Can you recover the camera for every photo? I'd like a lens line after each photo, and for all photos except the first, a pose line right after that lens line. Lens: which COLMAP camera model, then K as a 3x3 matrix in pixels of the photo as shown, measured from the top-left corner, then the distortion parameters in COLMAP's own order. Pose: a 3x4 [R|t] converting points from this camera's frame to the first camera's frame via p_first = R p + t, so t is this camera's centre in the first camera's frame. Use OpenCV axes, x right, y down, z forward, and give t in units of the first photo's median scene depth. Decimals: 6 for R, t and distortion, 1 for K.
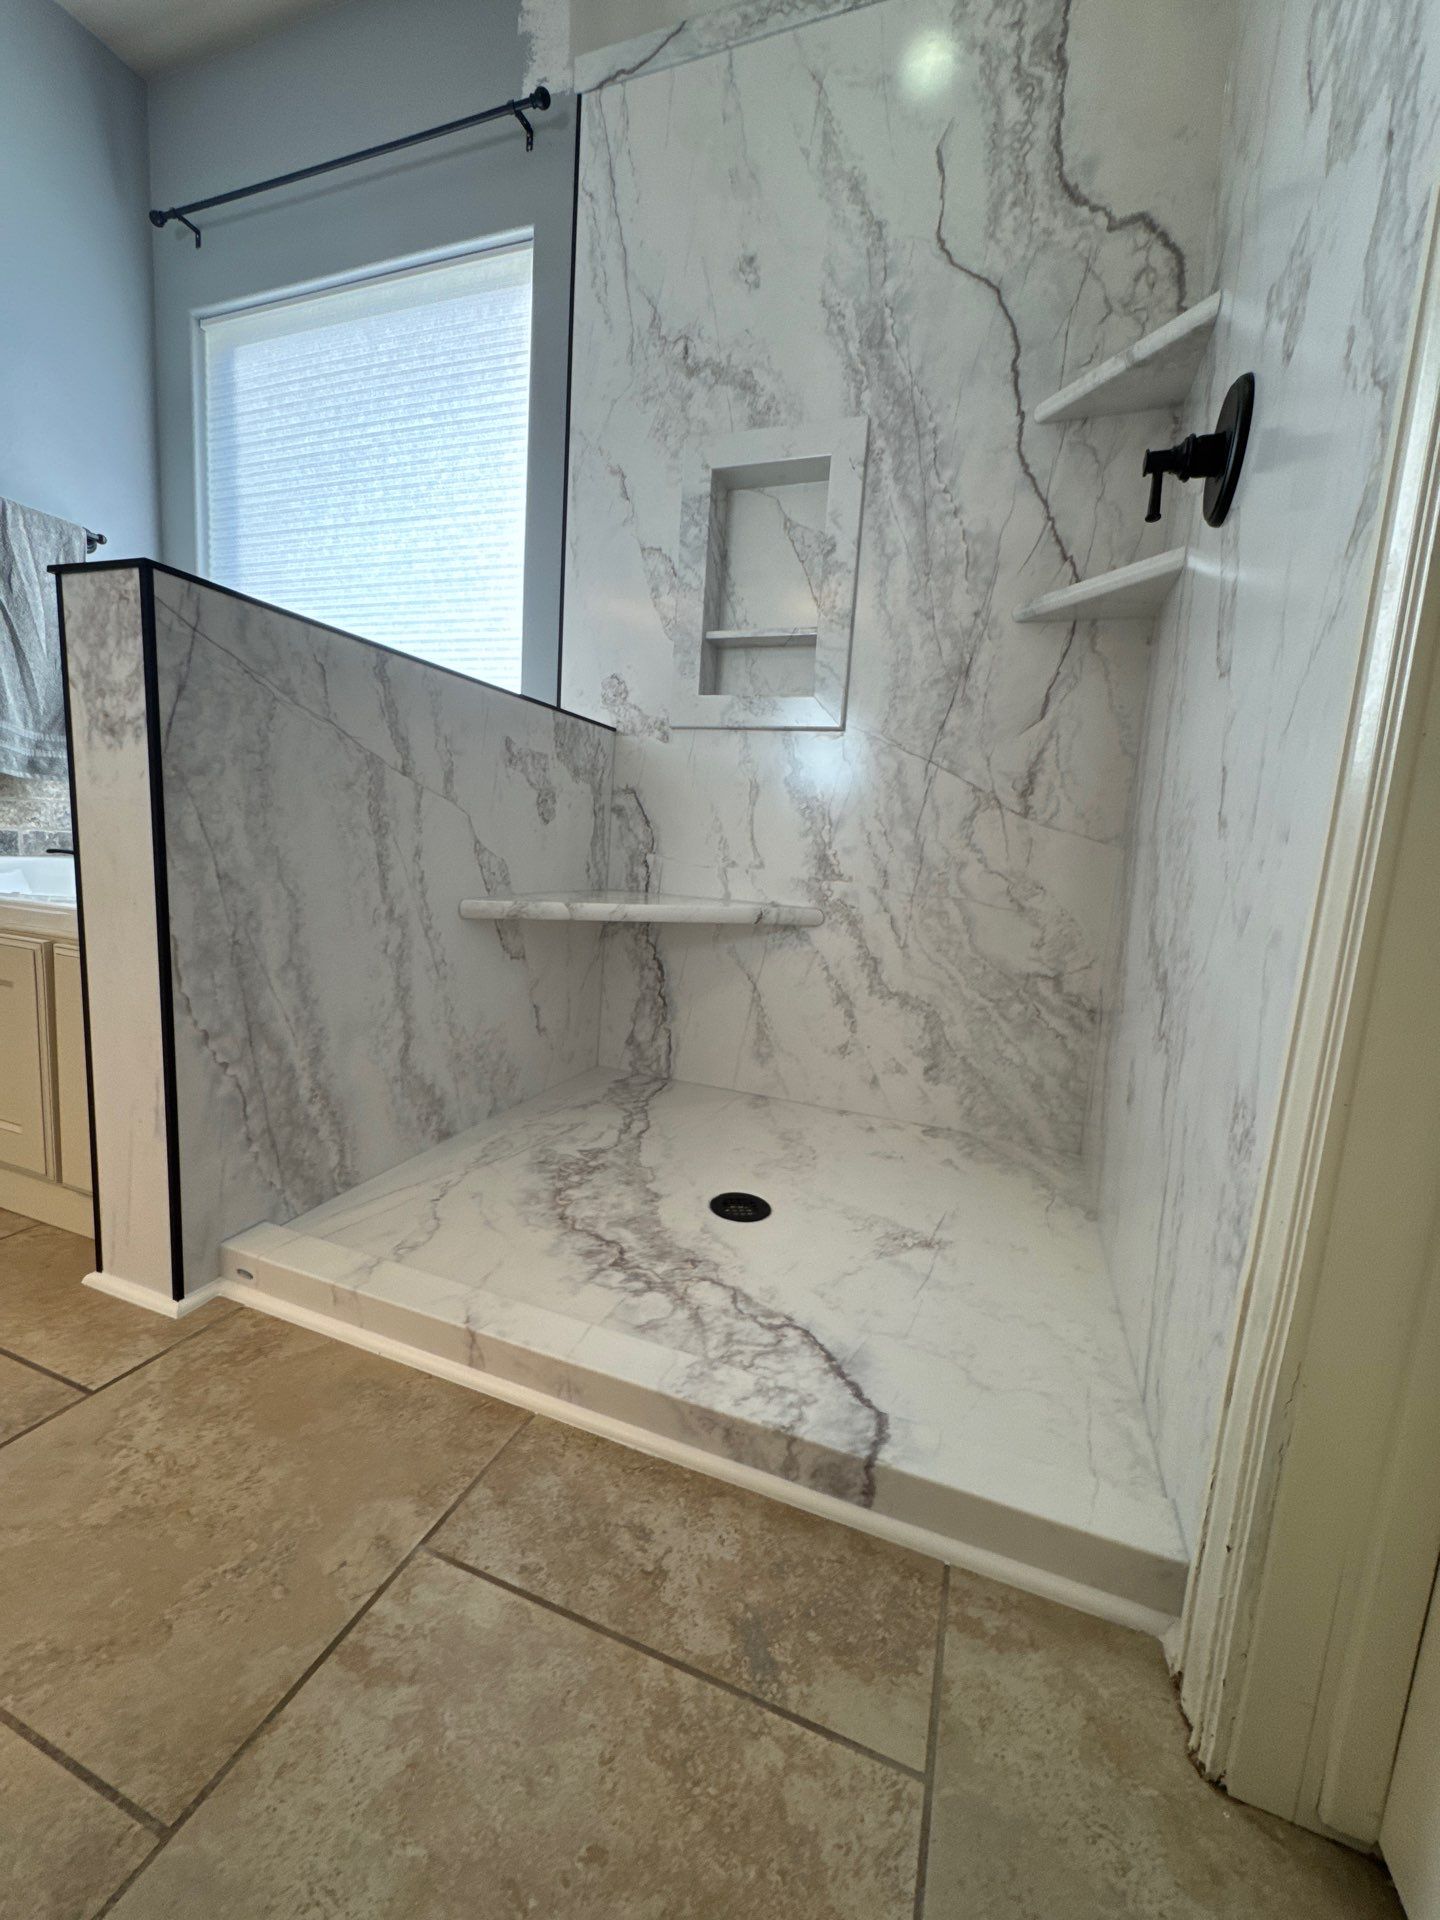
lens RADIAL K [[768.6, 0, 719.2], [0, 768.6, 960.6], [0, 0, 1]] dist [-0.004200, 0.000347]
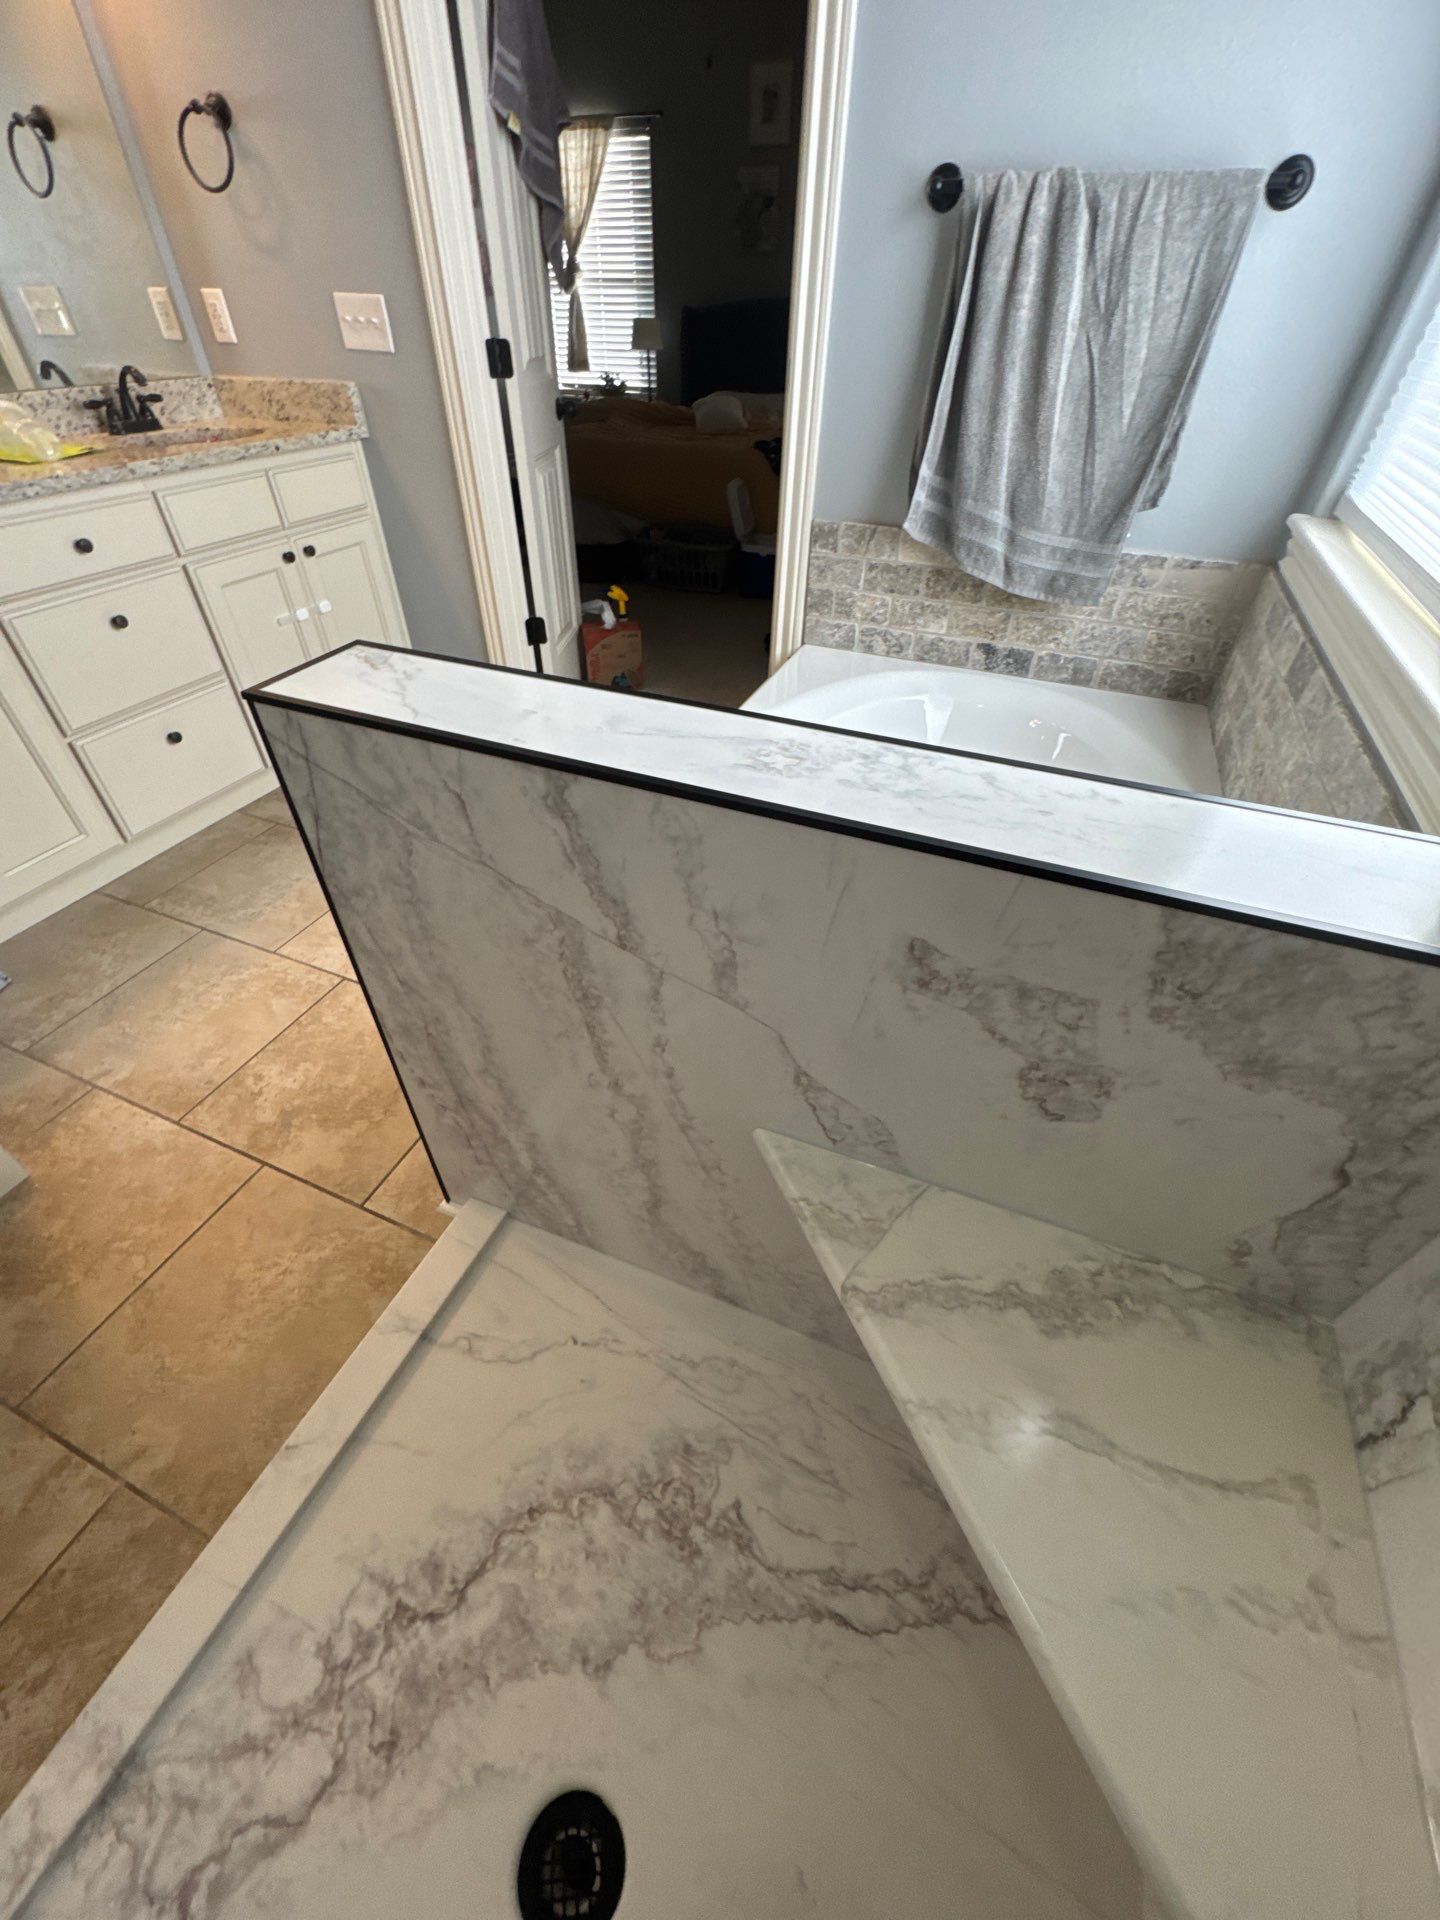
lens RADIAL K [[768.6, 0, 719.4], [0, 768.6, 957.9], [0, 0, 1]] dist [-0.004200, 0.000347]
pose [[-0.039018, 0.600321, -0.798807, 0.061389], [-0.160877, 0.785213, 0.597962, -0.490110], [0.986203, 0.151842, 0.065940, 0.831702]]
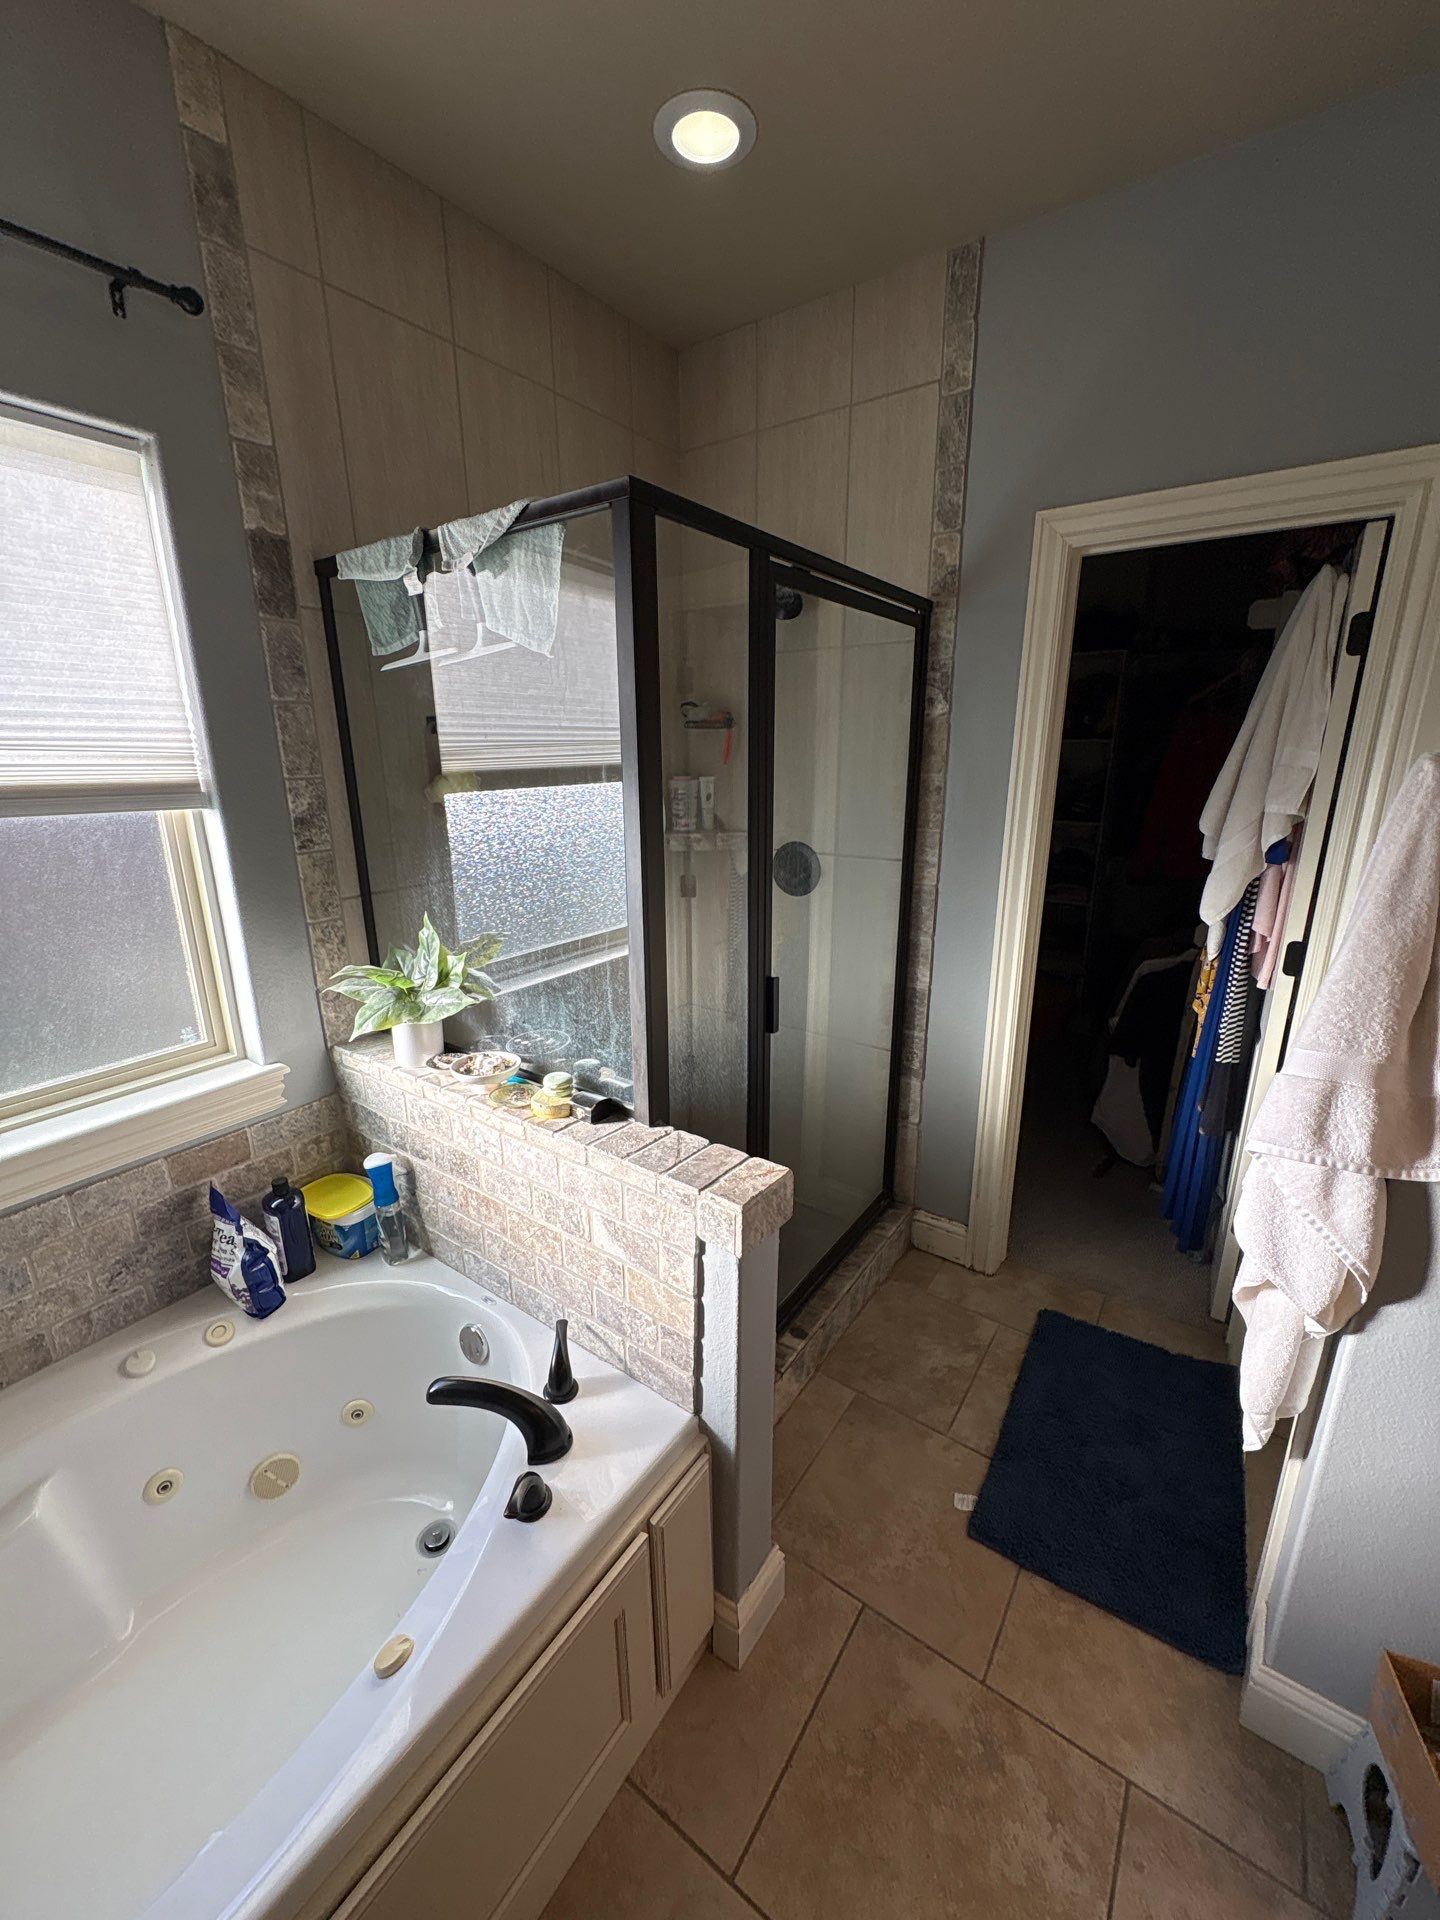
lens RADIAL K [[768.6, 0, 724.4], [0, 768.6, 959.4], [0, 0, 1]] dist [-0.004200, 0.000347]
pose [[0.250826, -0.323560, 0.912357, -1.072933], [0.159274, 0.943436, 0.290794, -0.724228], [-0.954839, 0.072376, 0.288173, 0.375186]]
